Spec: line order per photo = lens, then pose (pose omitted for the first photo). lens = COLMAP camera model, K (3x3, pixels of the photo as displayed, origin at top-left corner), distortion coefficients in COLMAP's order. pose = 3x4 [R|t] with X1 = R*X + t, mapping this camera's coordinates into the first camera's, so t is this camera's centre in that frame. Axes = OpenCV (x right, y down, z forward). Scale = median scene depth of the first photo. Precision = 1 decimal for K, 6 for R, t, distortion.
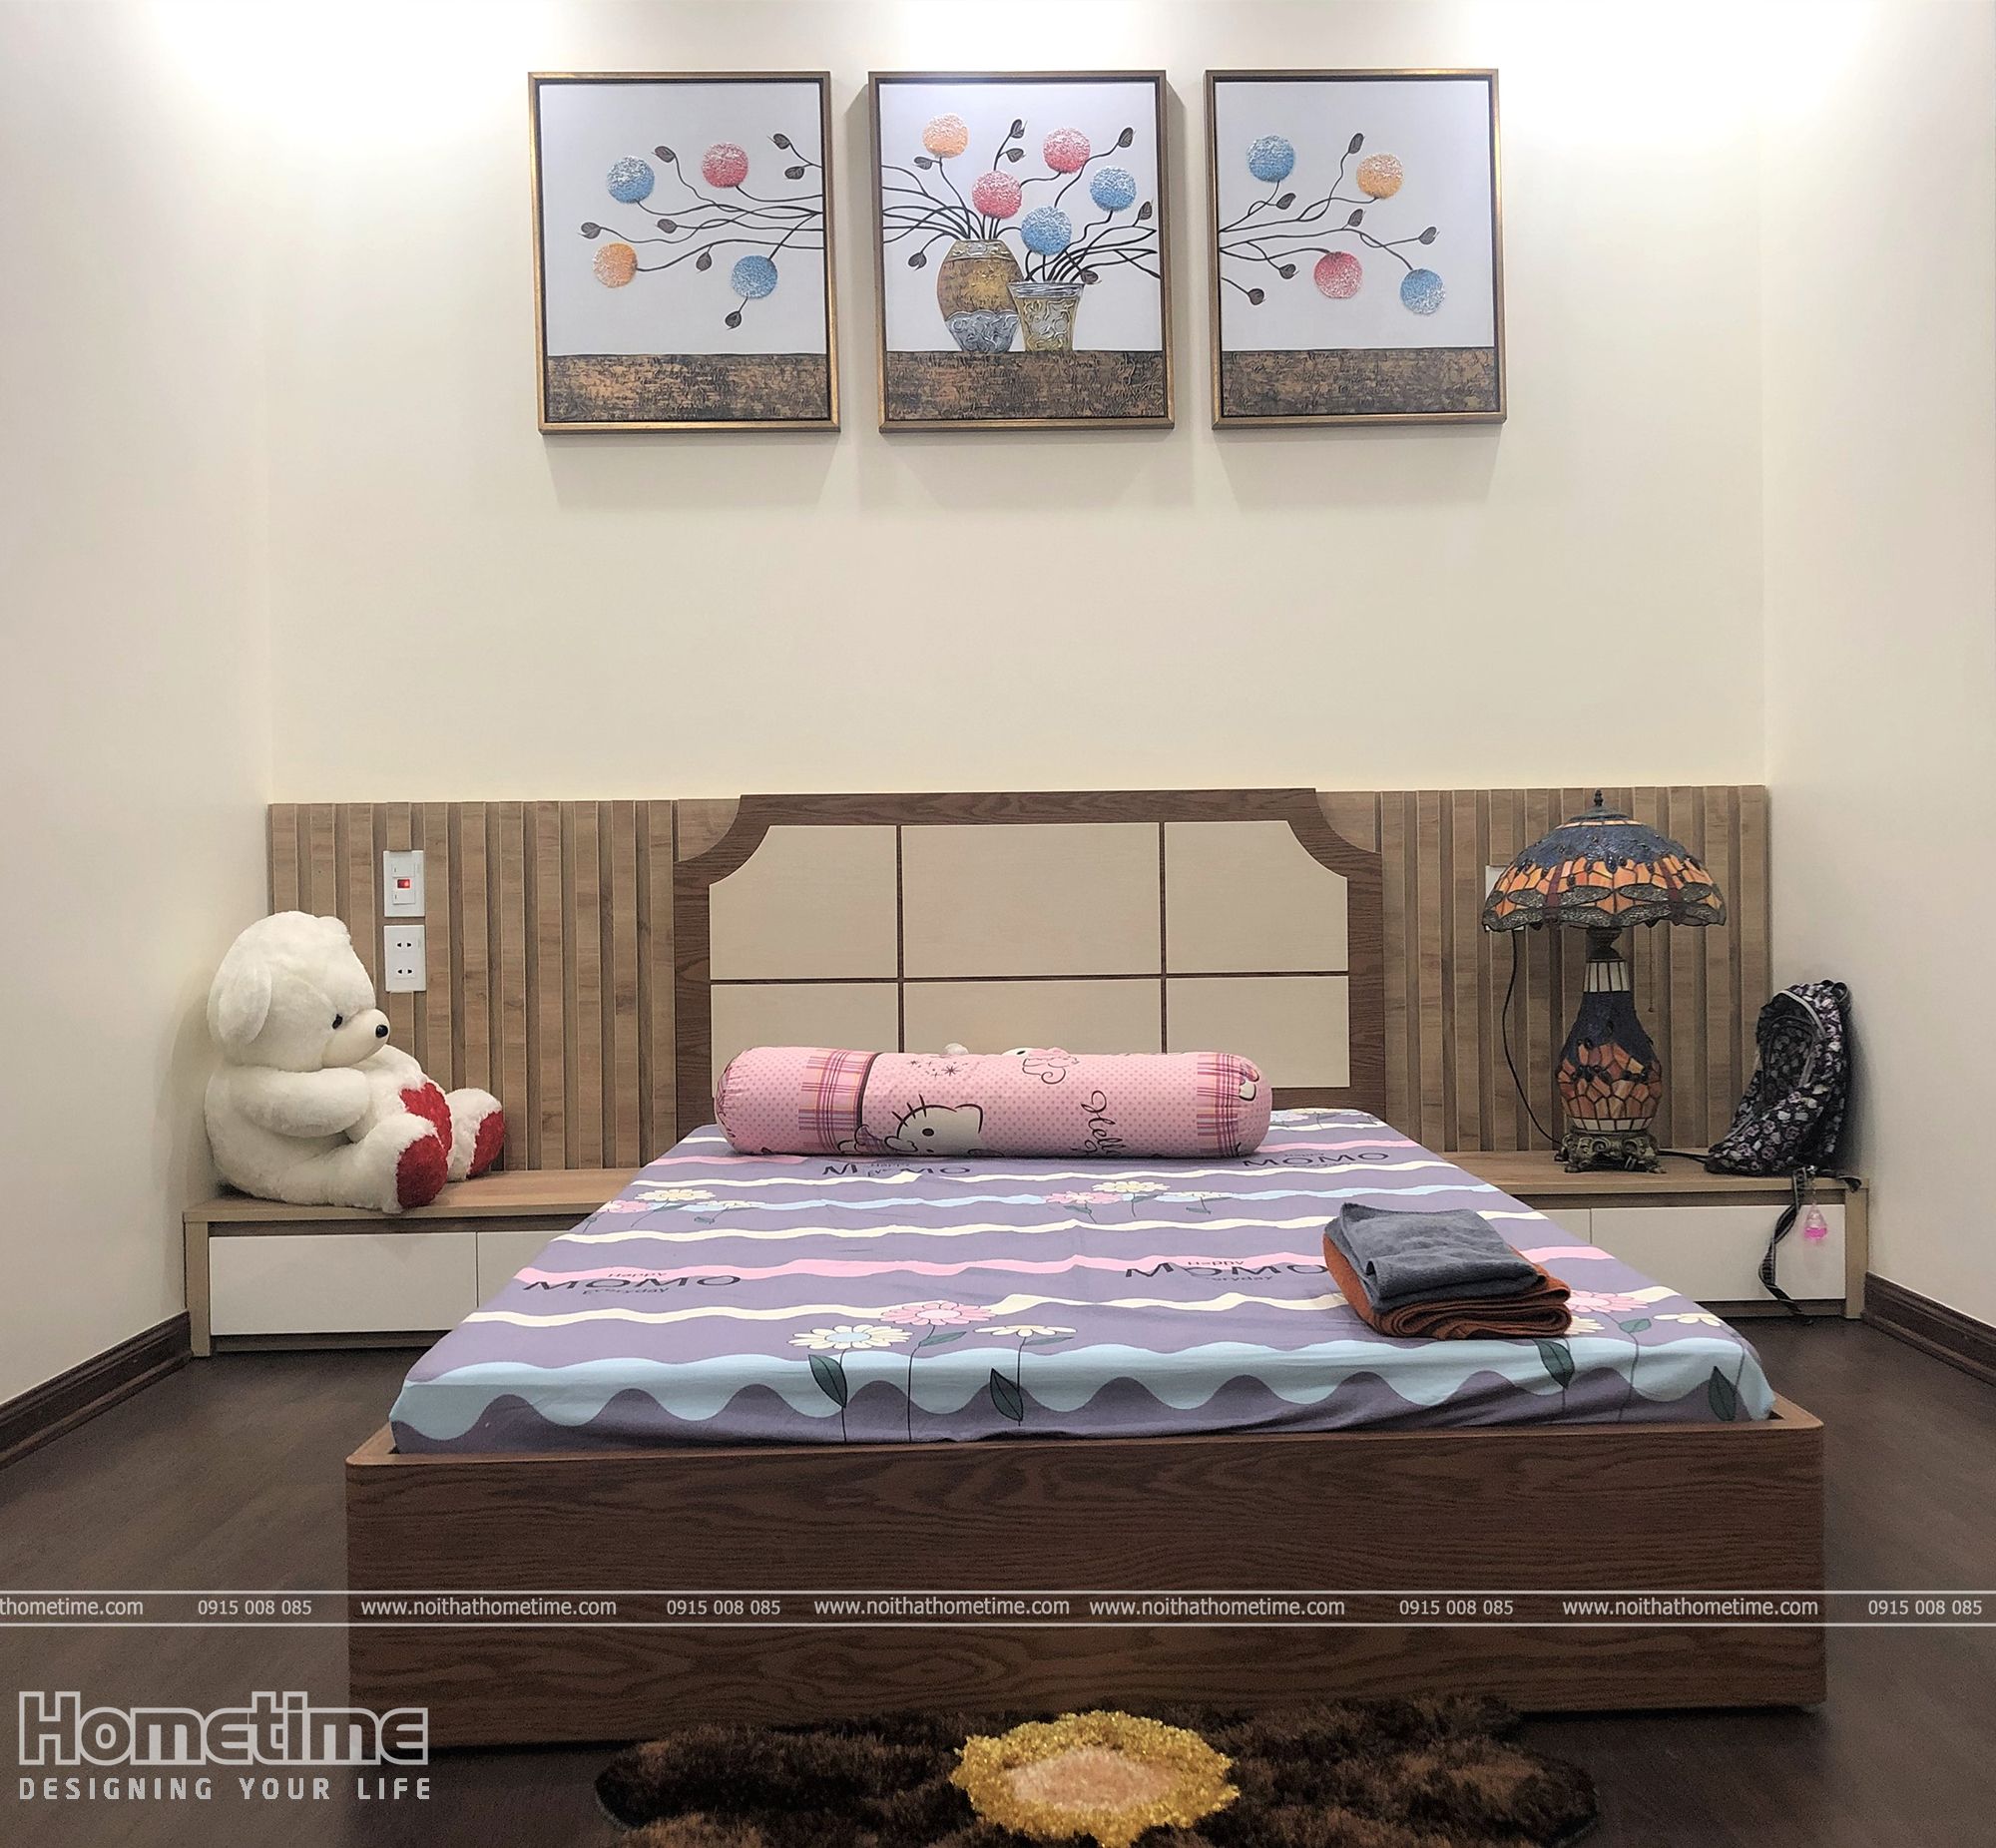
lens RADIAL K [[2029.7, 0, 1013.7], [0, 2029.7, 931.3], [0, 0, 1]] dist [0.020584, 0.000000]
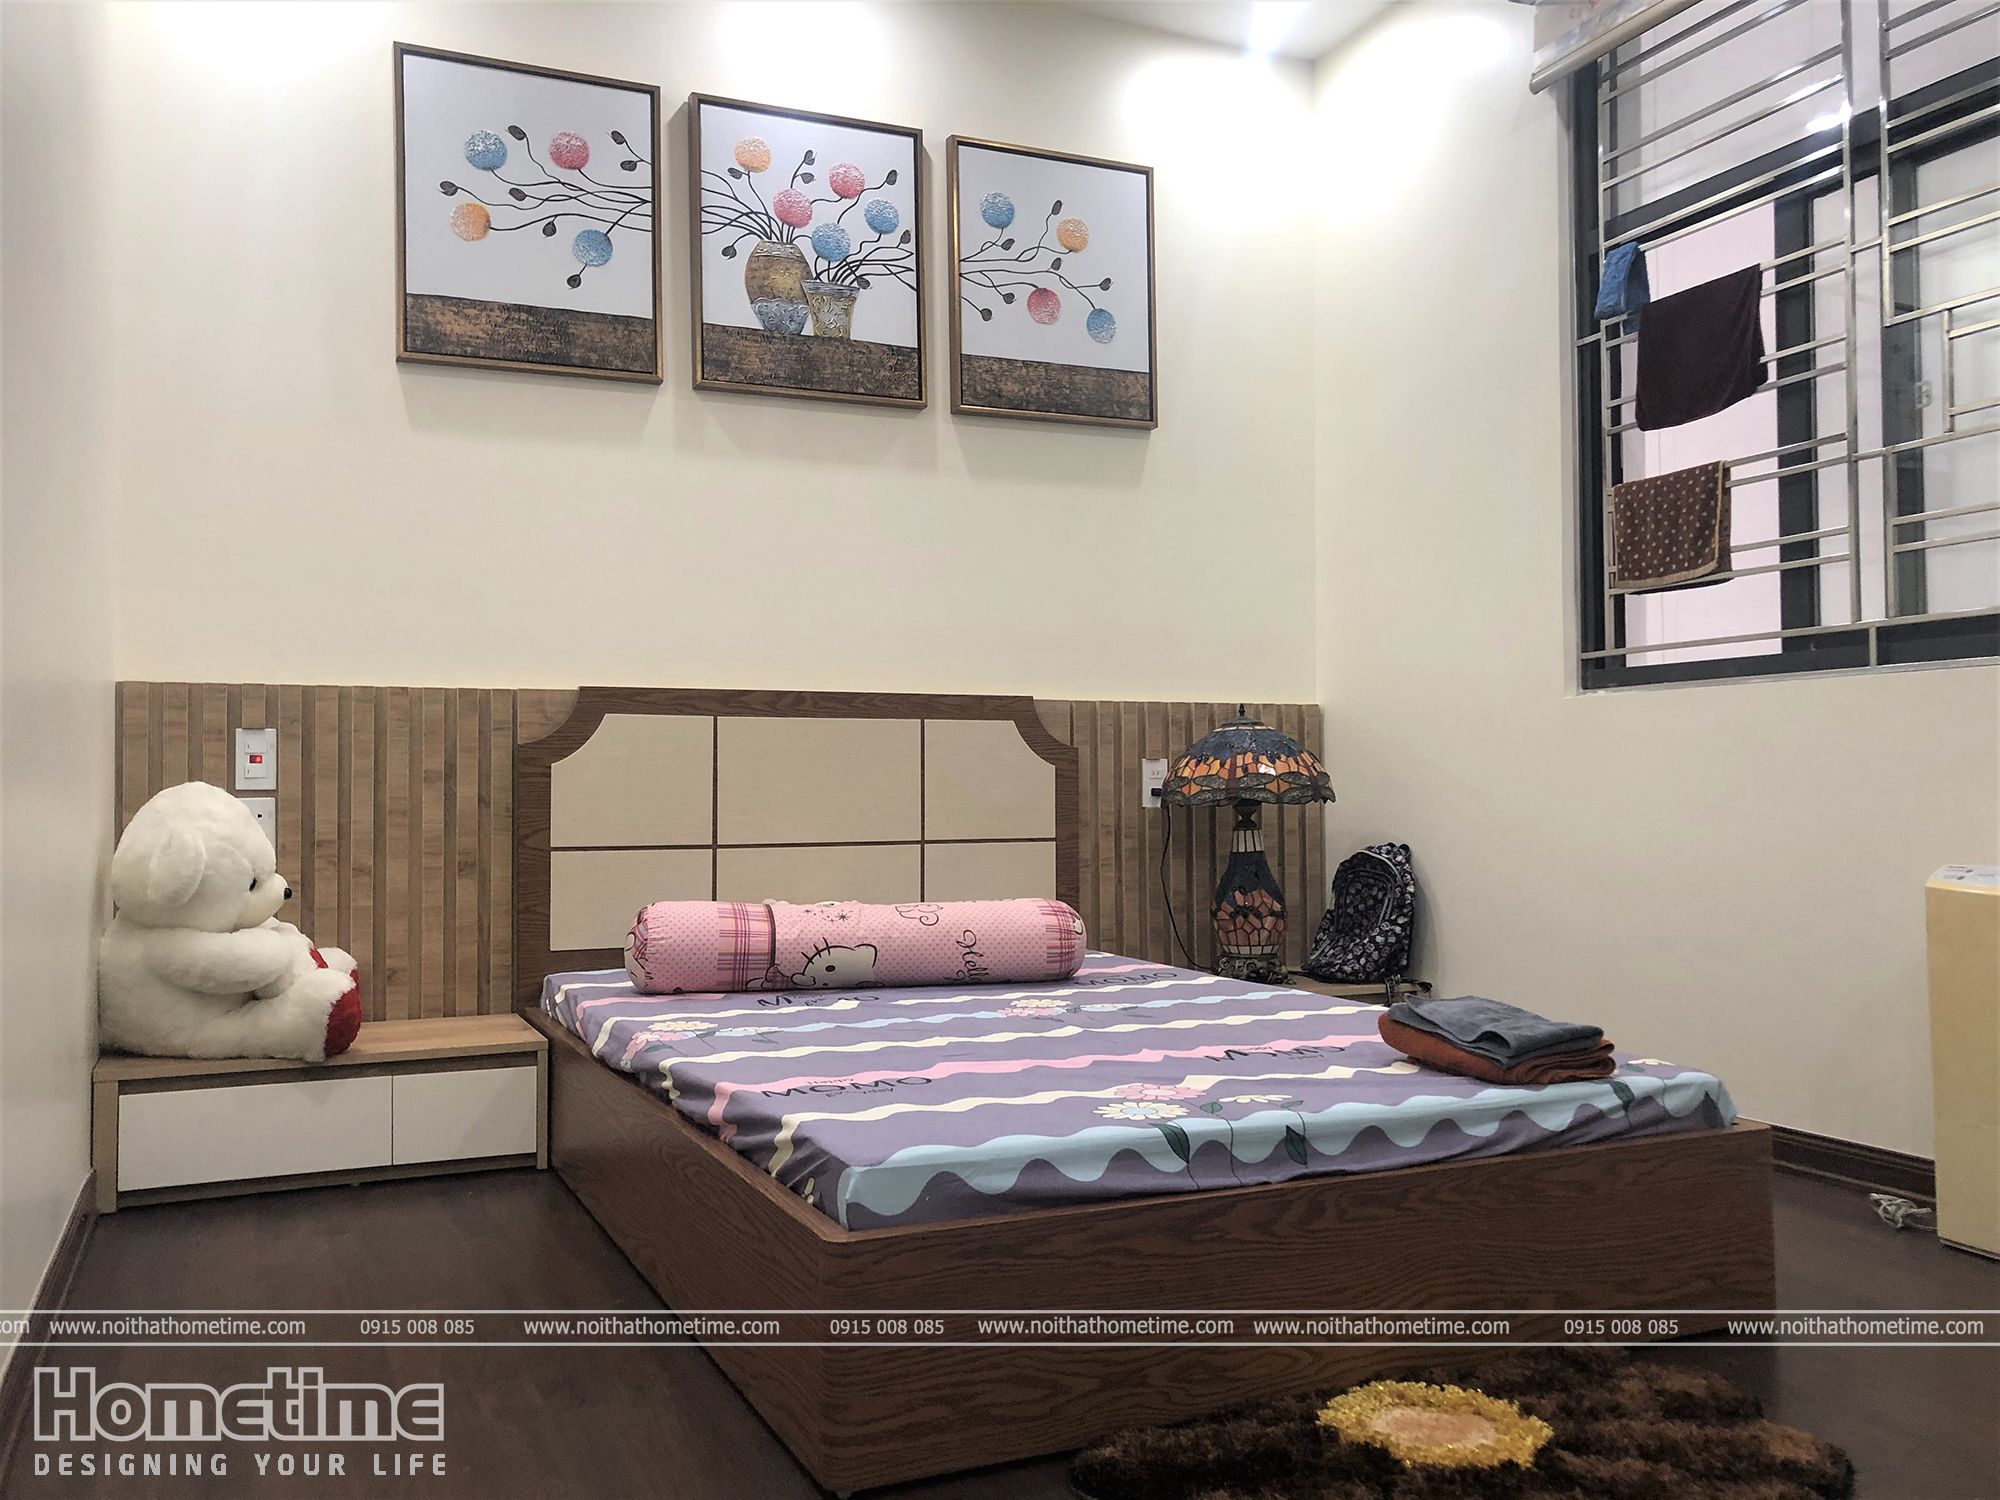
lens RADIAL K [[1641.7, 0, 1028.6], [0, 1641.7, 752.2], [0, 0, 1]] dist [0.036560, -0.043384]
pose [[0.928404, 0.016720, 0.371196, -0.244533], [-0.000496, 0.999042, -0.043760, 0.010924], [-0.371573, 0.040443, 0.927523, 0.035862]]
